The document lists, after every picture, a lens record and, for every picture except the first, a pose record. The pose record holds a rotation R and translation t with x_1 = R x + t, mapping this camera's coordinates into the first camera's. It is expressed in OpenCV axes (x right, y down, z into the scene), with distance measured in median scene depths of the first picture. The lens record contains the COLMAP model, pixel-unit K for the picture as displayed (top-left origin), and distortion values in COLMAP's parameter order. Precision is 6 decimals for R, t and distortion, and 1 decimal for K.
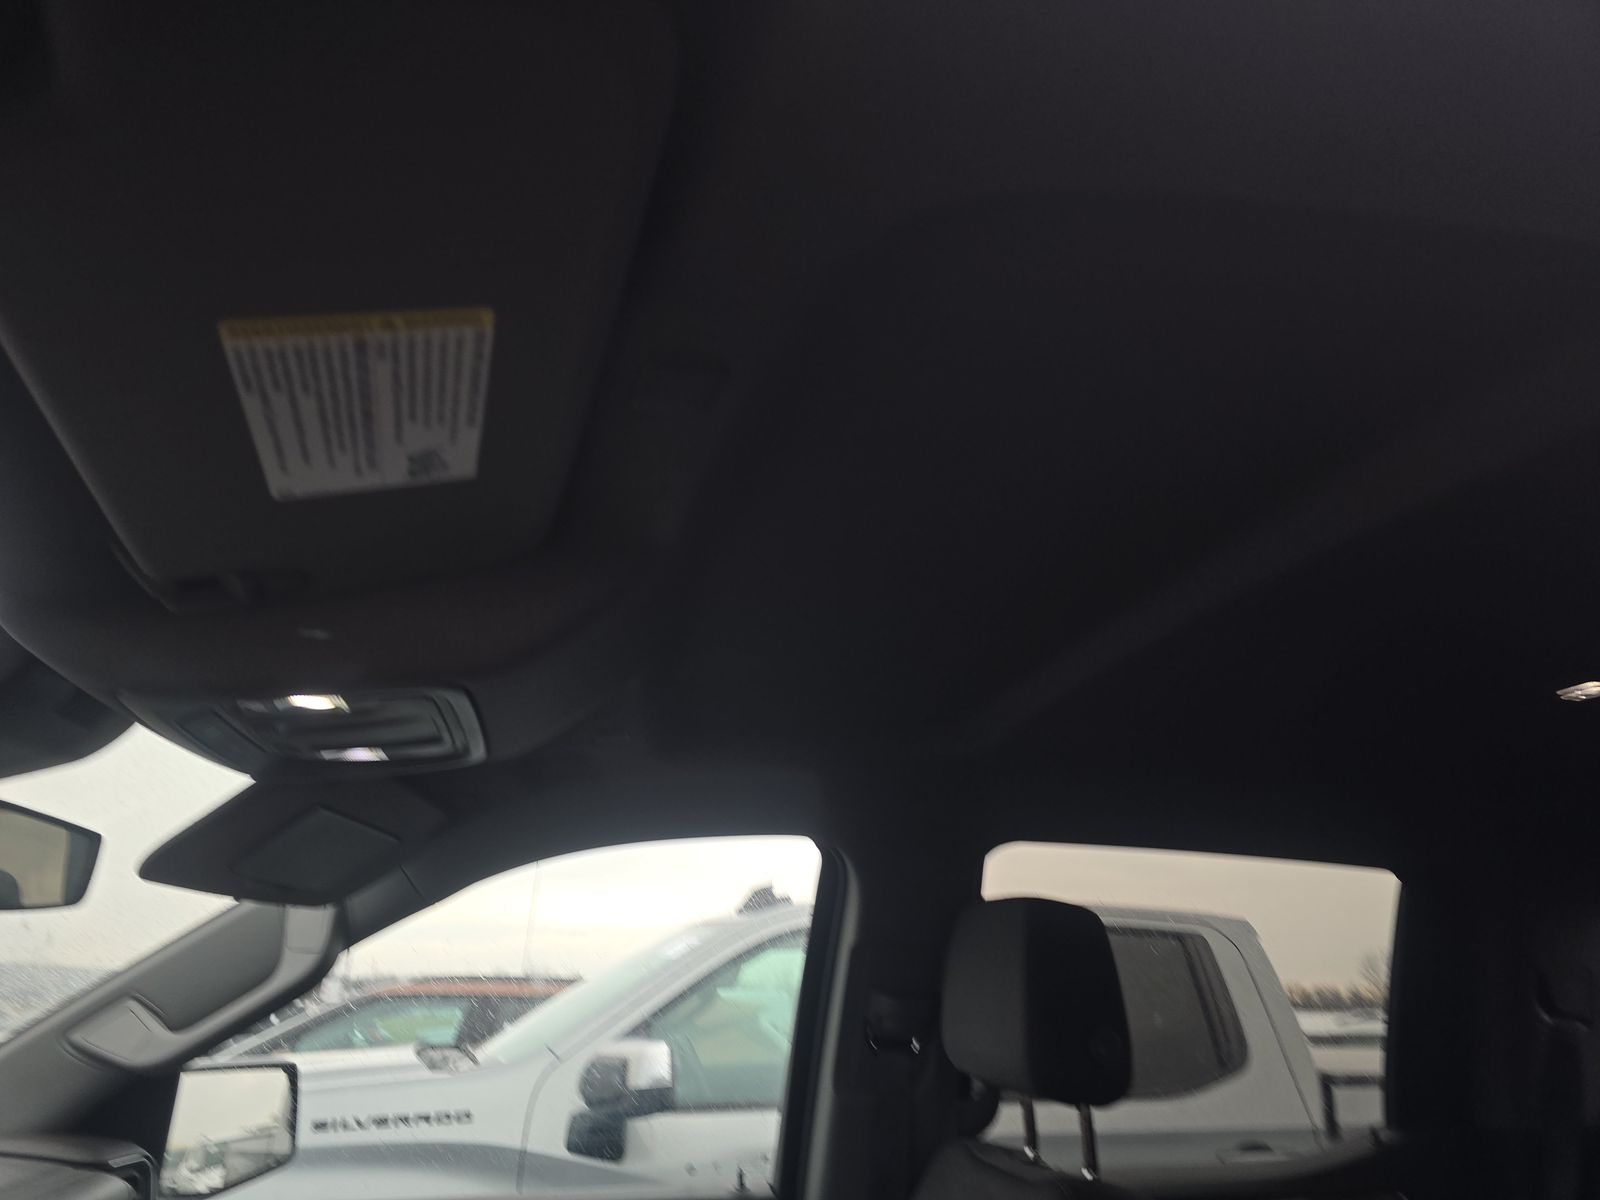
lens RADIAL K [[1061.7, 0, 803.7], [0, 1061.7, 607.5], [0, 0, 1]] dist [0.048492, 0.000814]
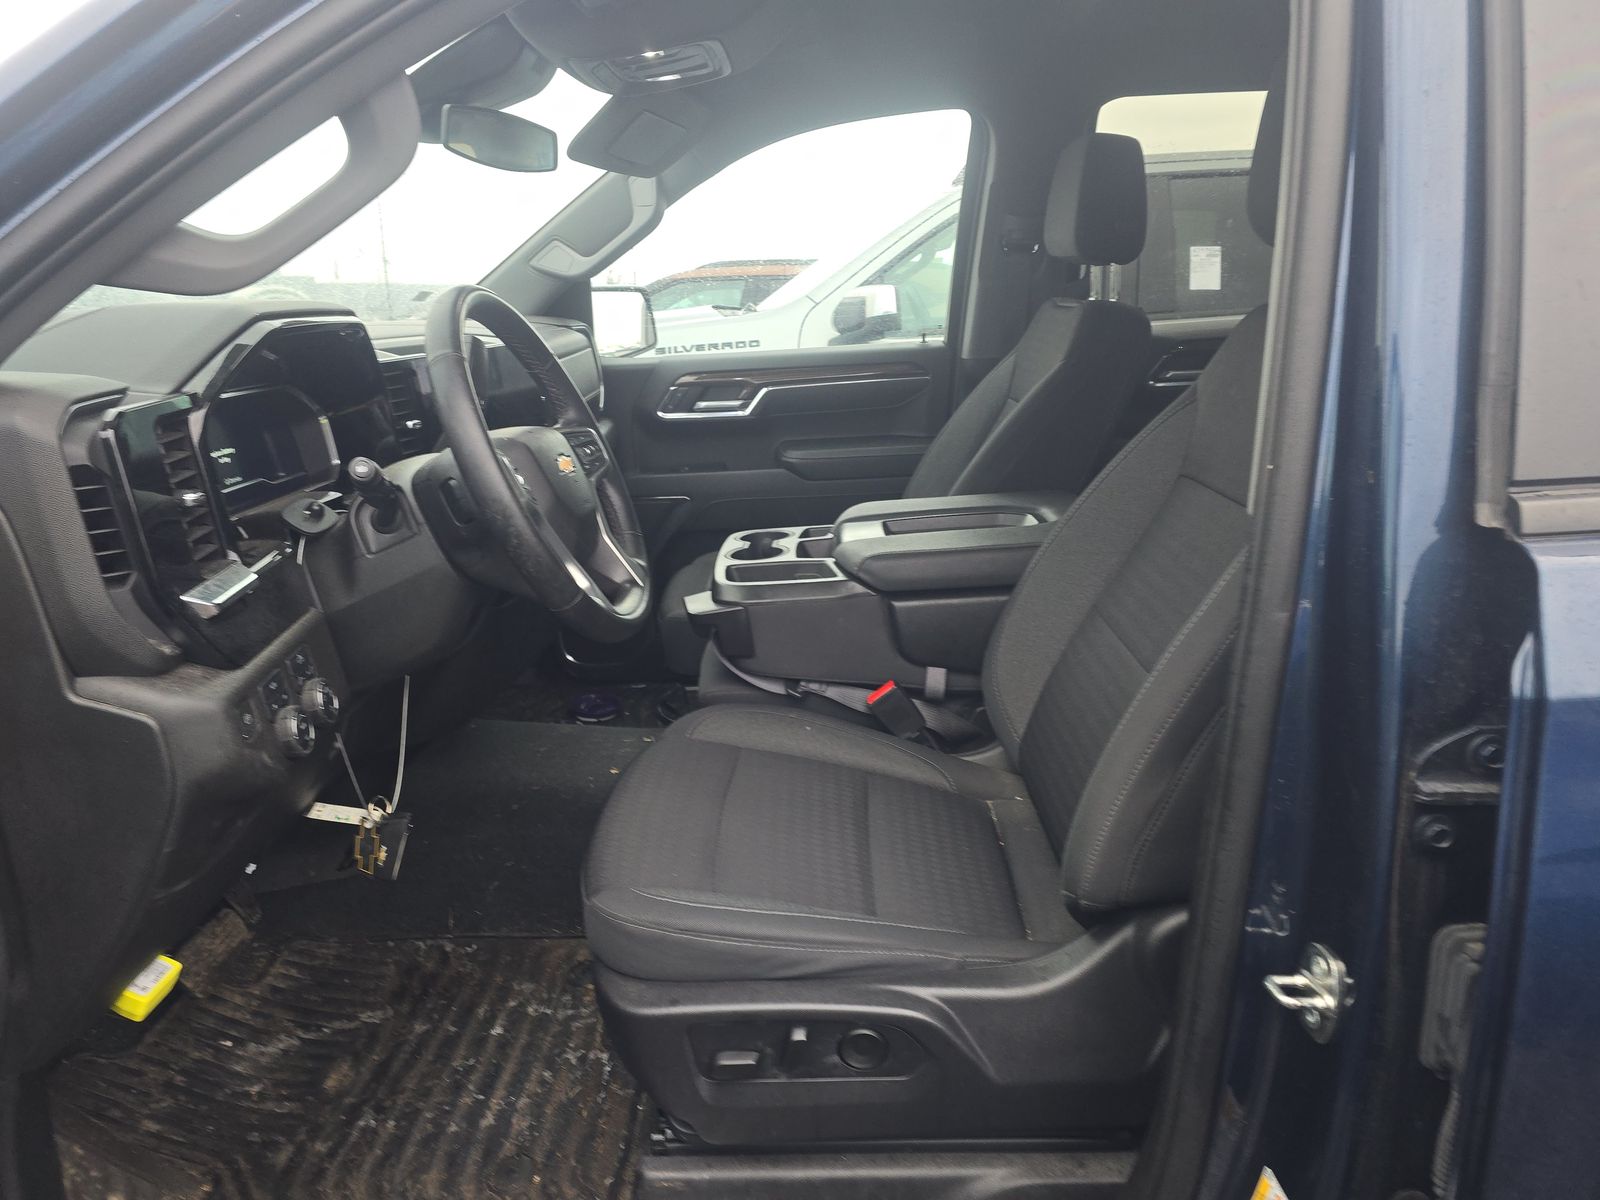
lens RADIAL K [[1061.7, 0, 798.3], [0, 1061.7, 607.6], [0, 0, 1]] dist [0.048492, 0.000814]
pose [[0.971095, 0.033773, -0.236293, 0.173800], [0.113927, 0.804323, 0.583168, -0.116555], [0.209751, -0.593231, 0.777226, -0.593352]]
